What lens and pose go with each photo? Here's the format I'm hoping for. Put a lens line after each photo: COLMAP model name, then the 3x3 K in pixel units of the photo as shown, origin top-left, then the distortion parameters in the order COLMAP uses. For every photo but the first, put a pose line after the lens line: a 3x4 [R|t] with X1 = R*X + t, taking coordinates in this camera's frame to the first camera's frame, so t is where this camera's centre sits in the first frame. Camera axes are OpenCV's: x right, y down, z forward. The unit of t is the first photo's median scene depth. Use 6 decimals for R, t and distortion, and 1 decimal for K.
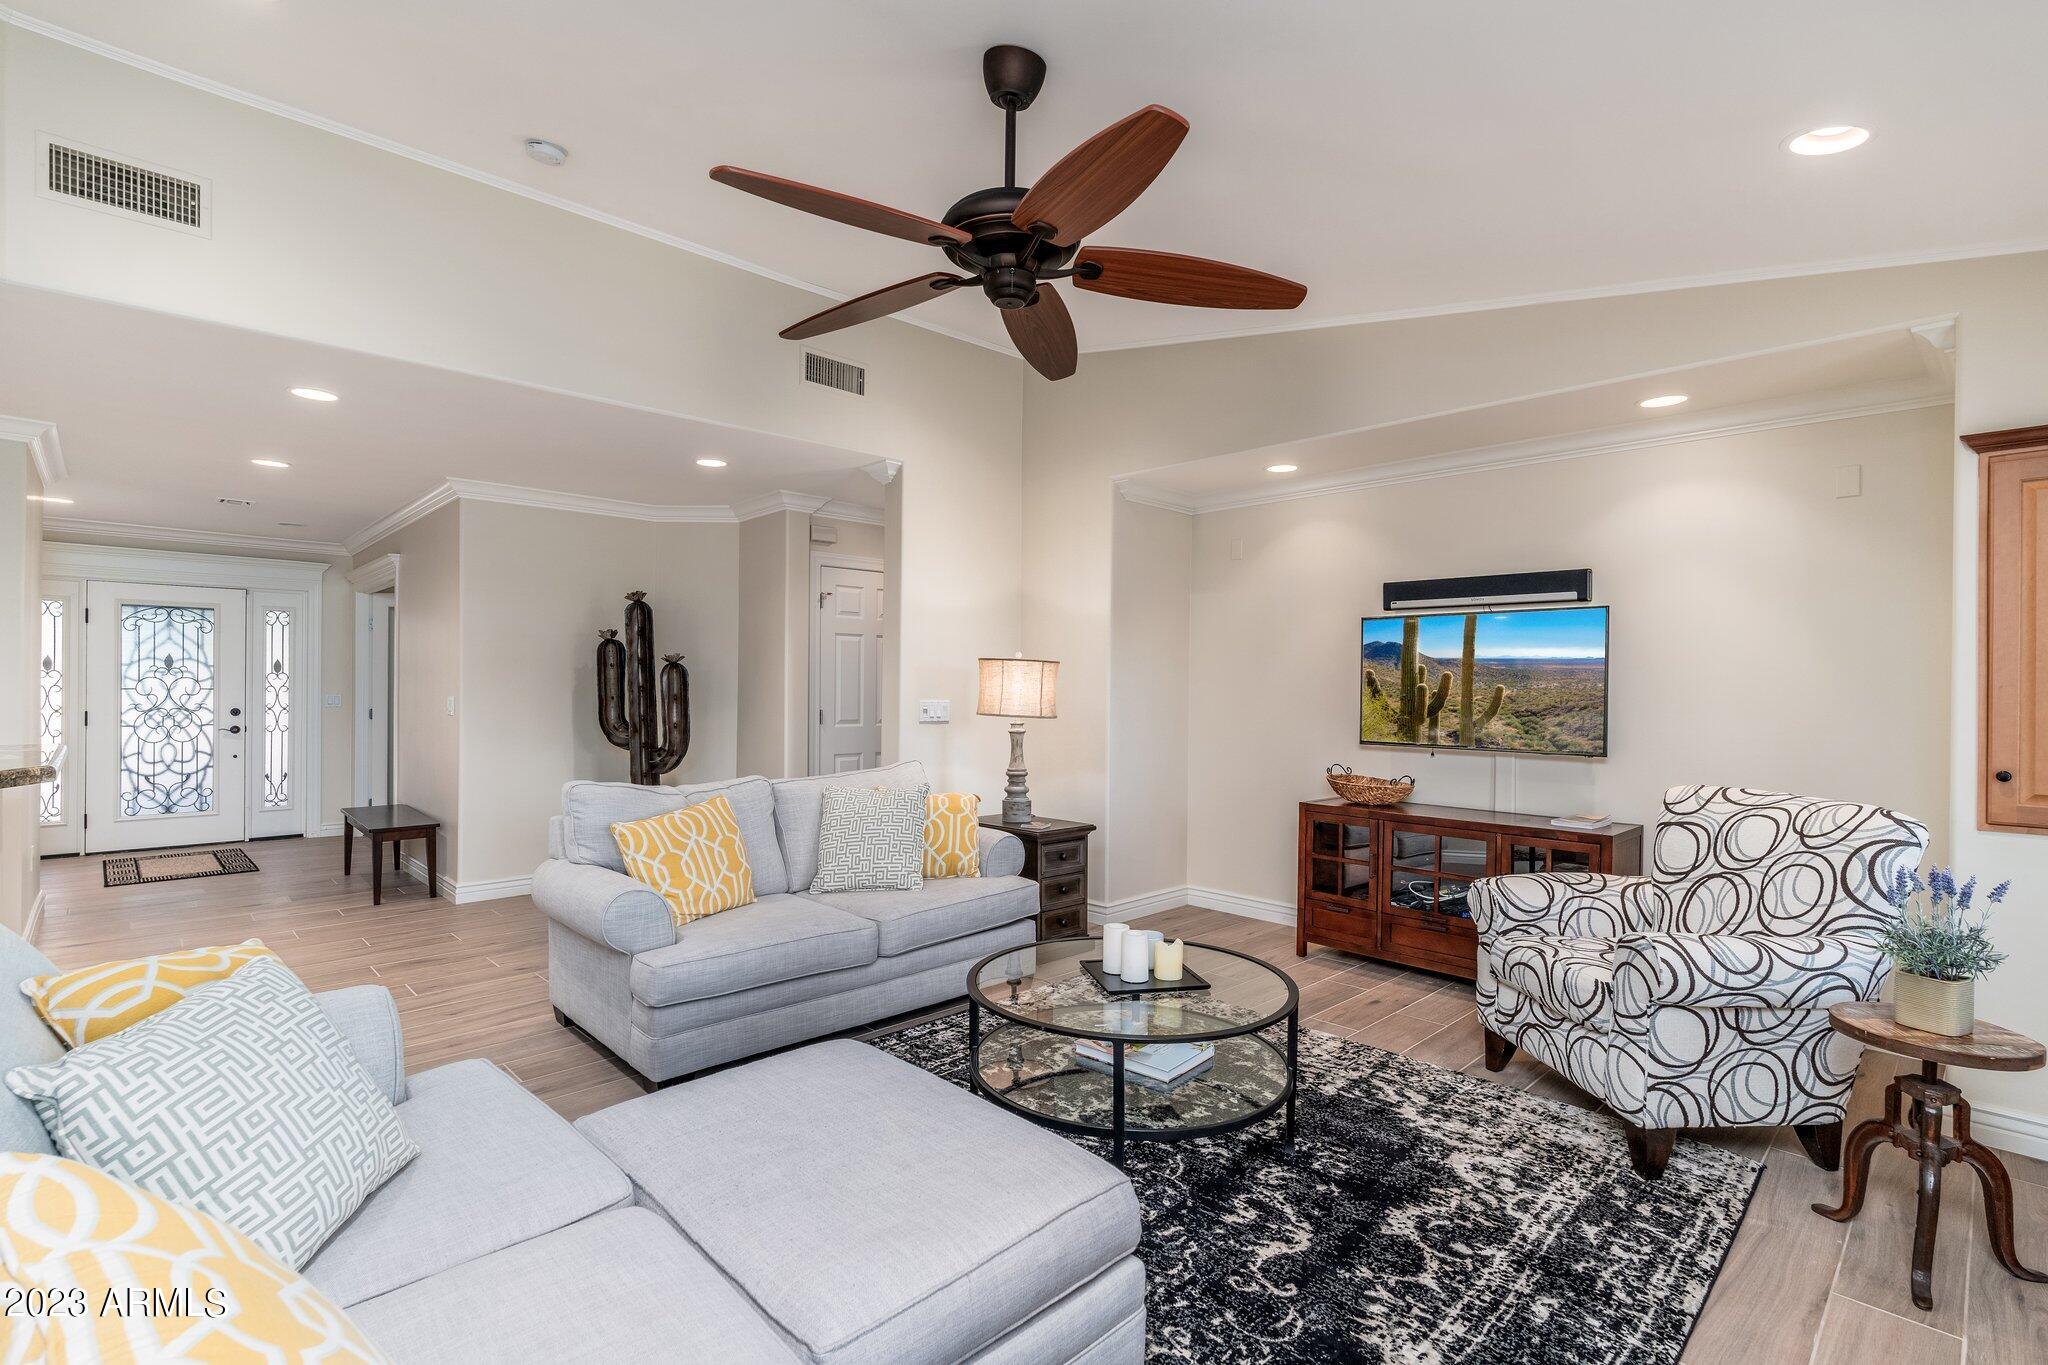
lens RADIAL K [[951.4, 0, 1024.0], [0, 951.4, 682.5], [0, 0, 1]] dist [-0.000271, 0.000356]
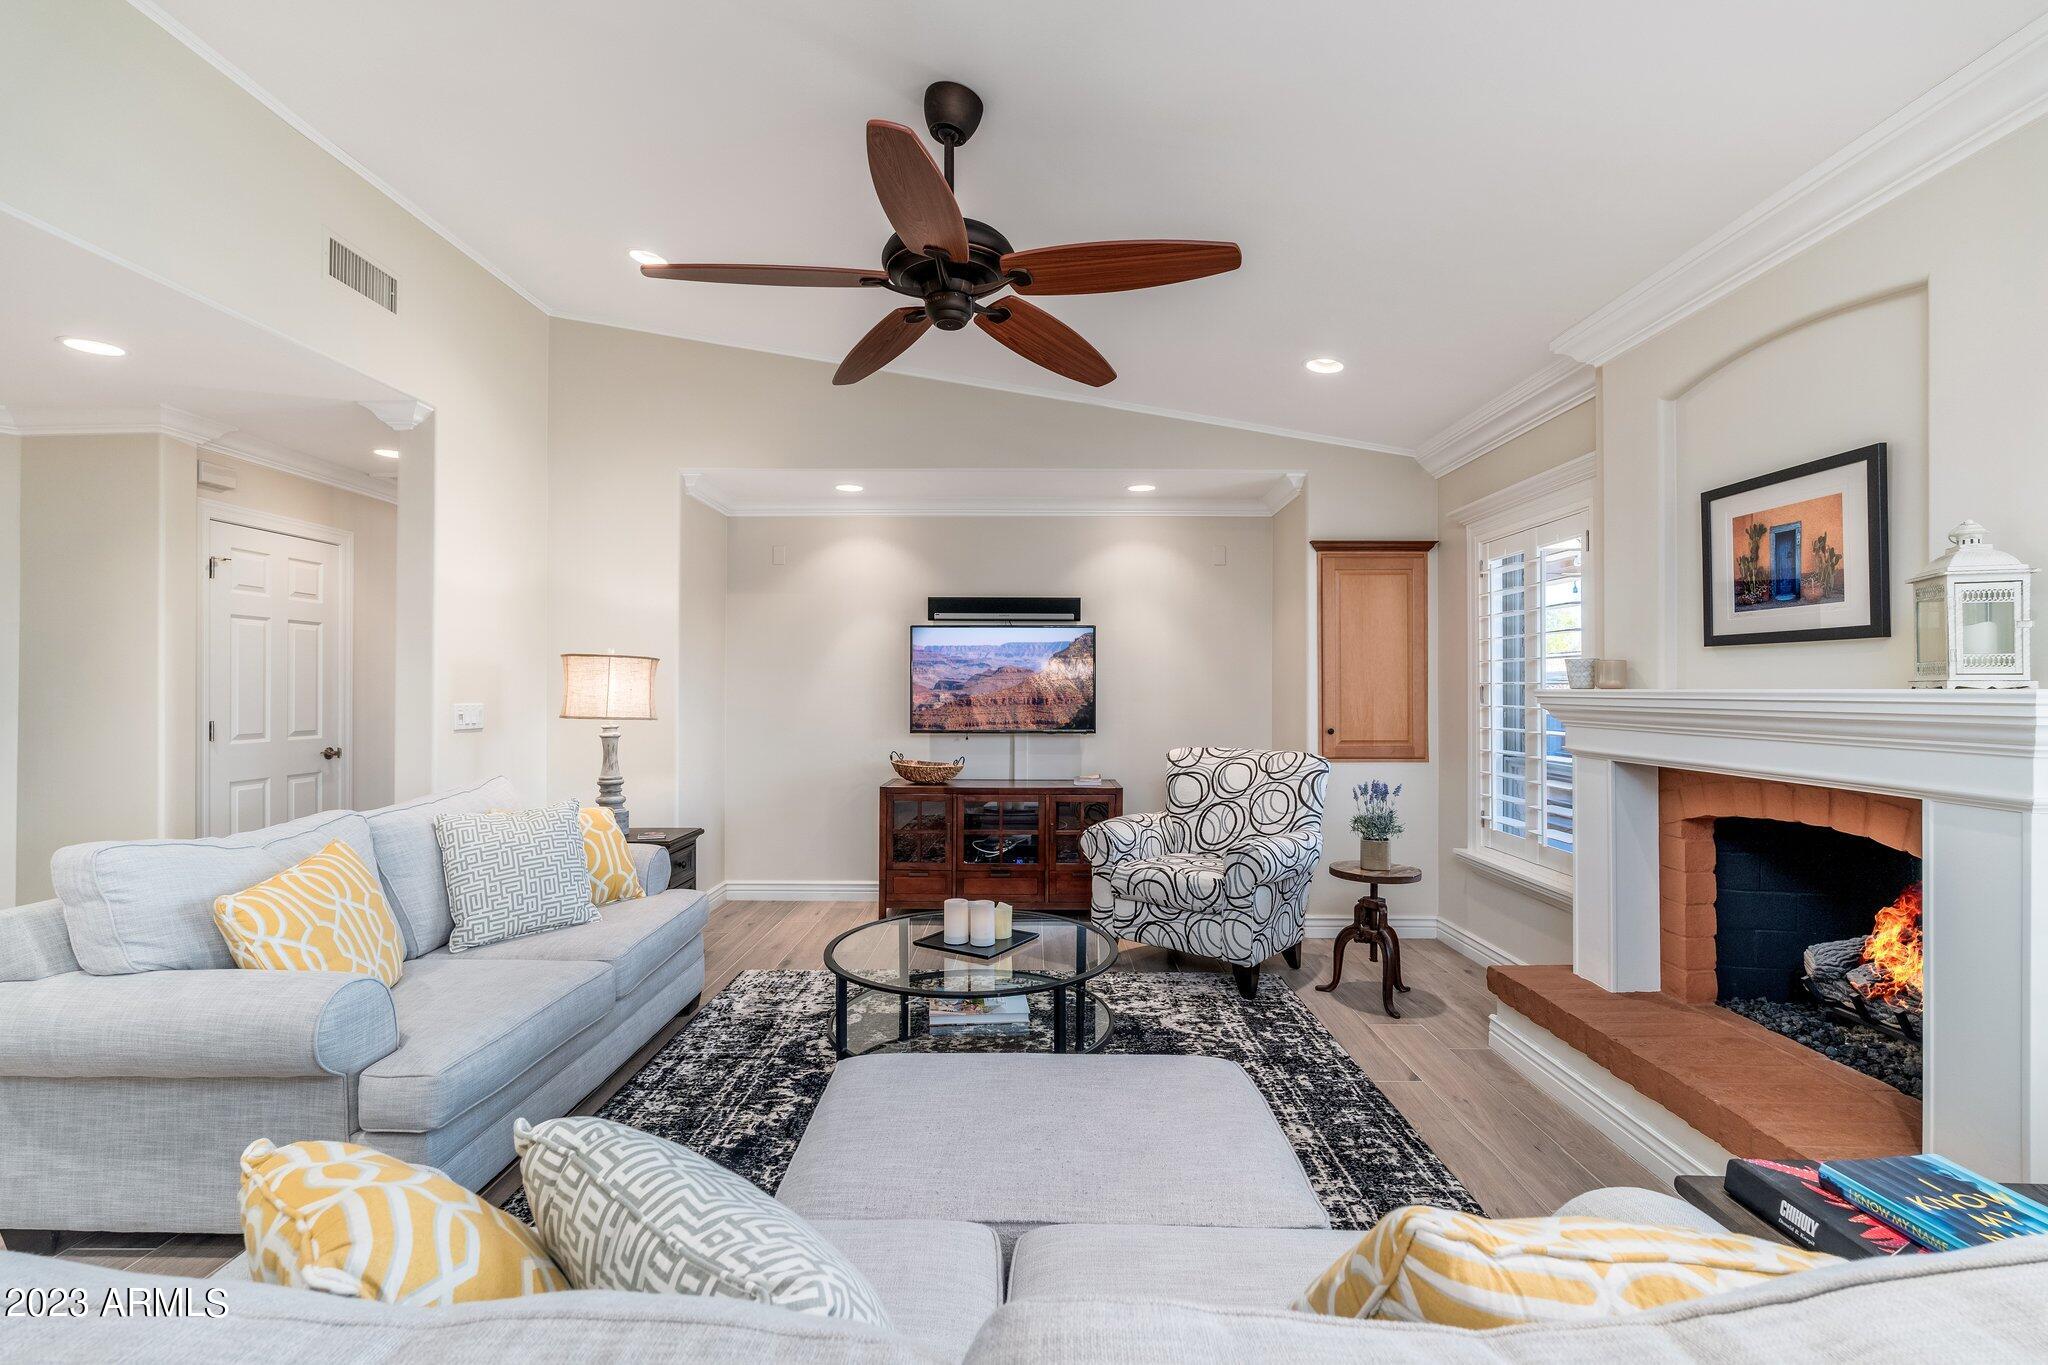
lens RADIAL K [[900.0, 0, 1026.9], [0, 900.0, 680.5], [0, 0, 1]] dist [-0.000247, -0.000086]
pose [[0.701967, -0.002131, 0.712206, -0.549934], [0.002810, 0.999996, 0.000223, -0.000468], [-0.712204, 0.001845, 0.701970, 0.192650]]
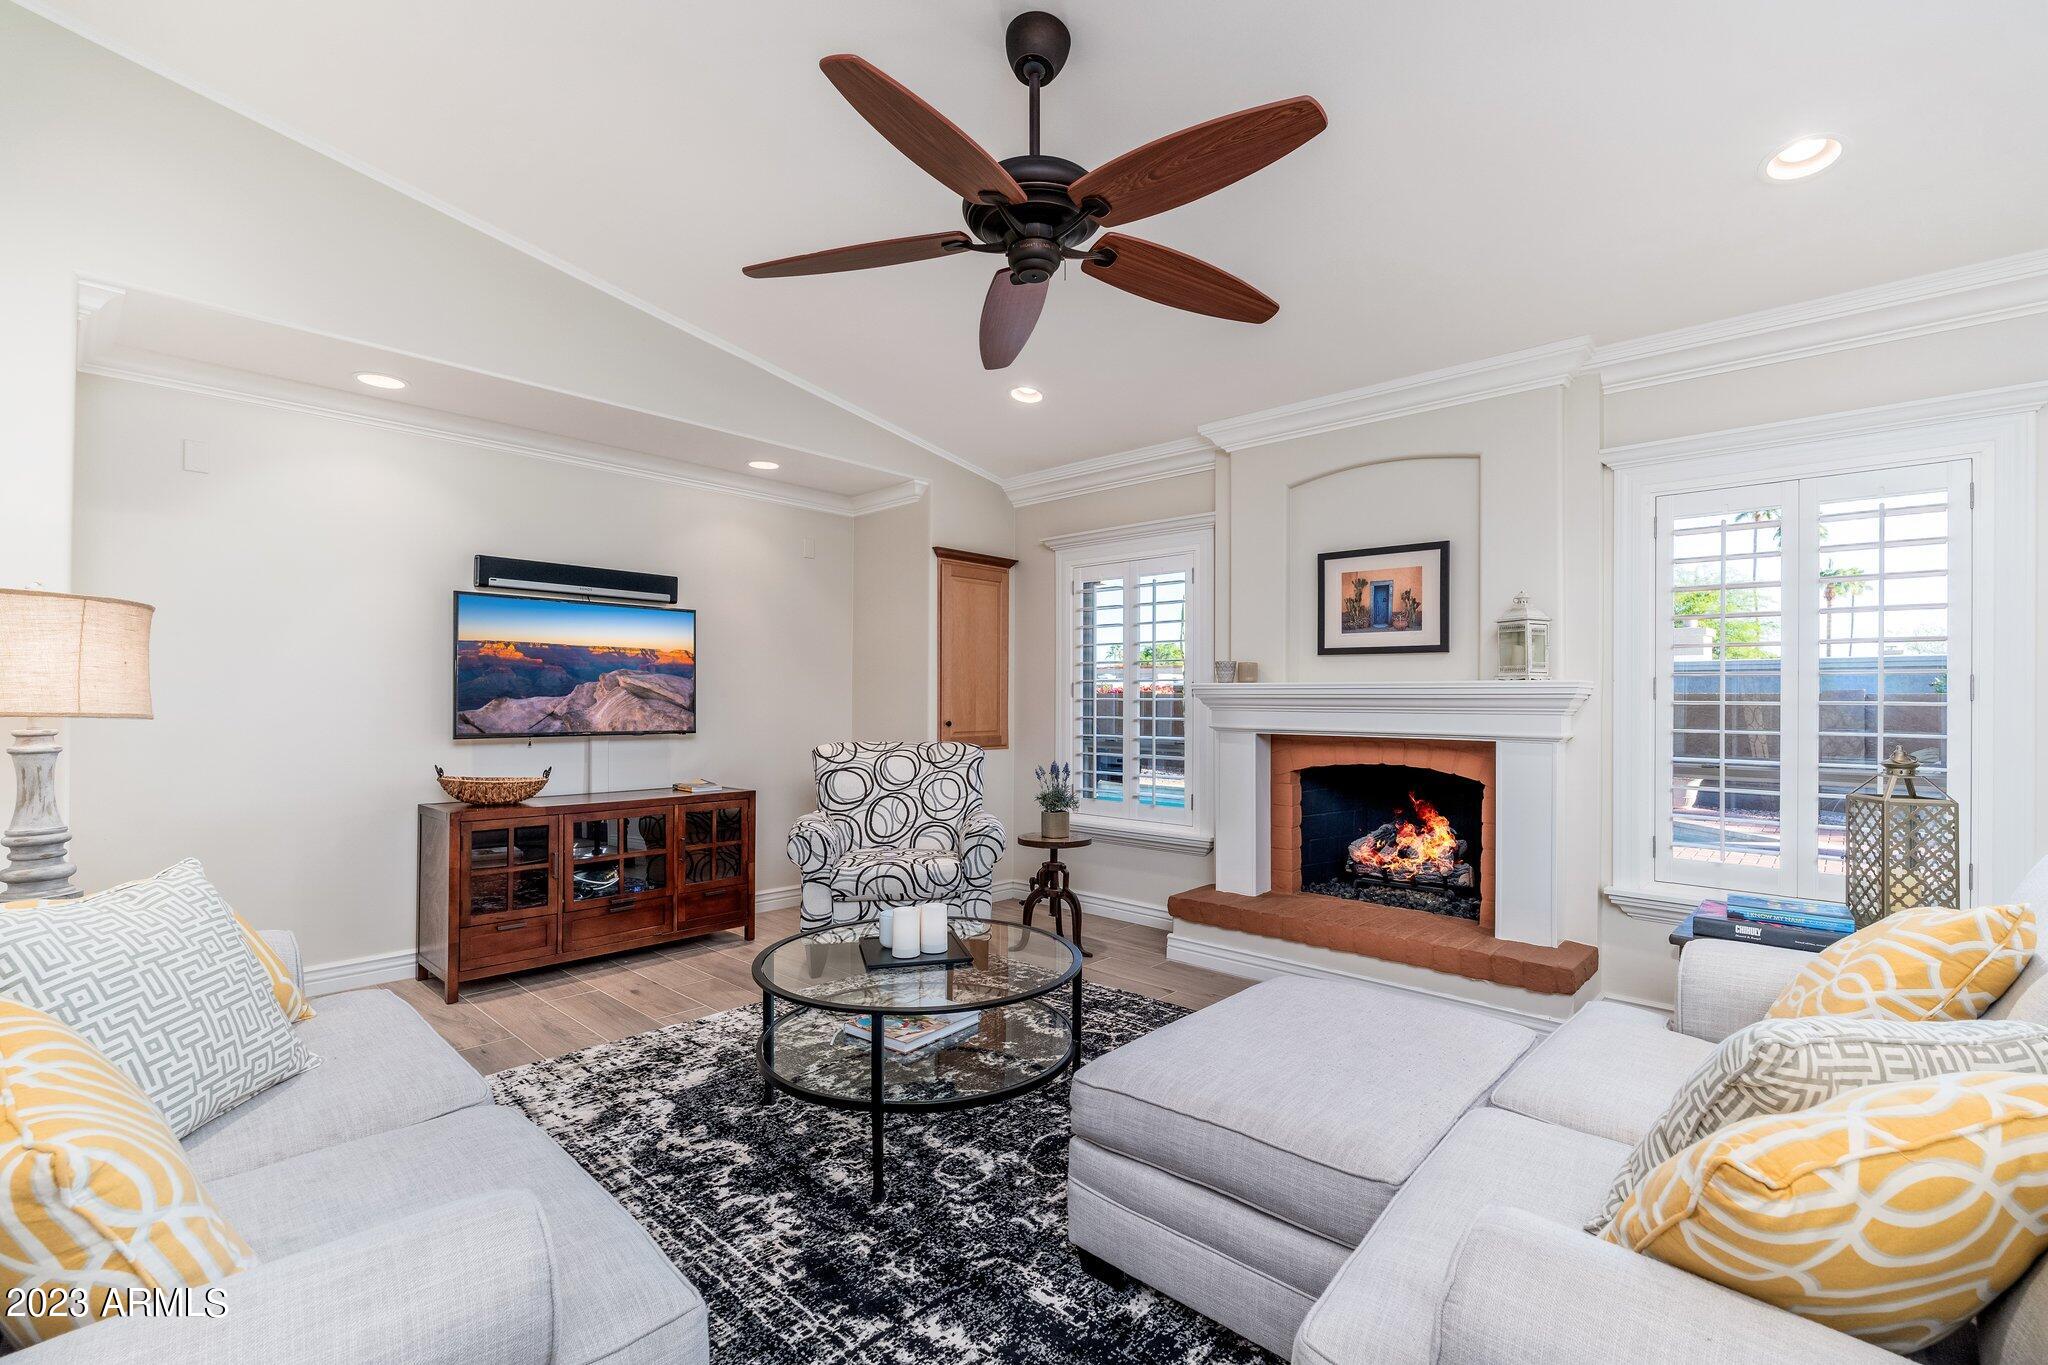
lens RADIAL K [[898.0, 0, 1024.4], [0, 898.0, 691.9], [0, 0, 1]] dist [0.000333, 0.000317]
pose [[-0.051575, -0.000481, 0.998669, -0.778329], [-0.009468, 0.999955, -0.000007, 0.028399], [-0.998624, -0.009456, -0.051577, 0.866143]]
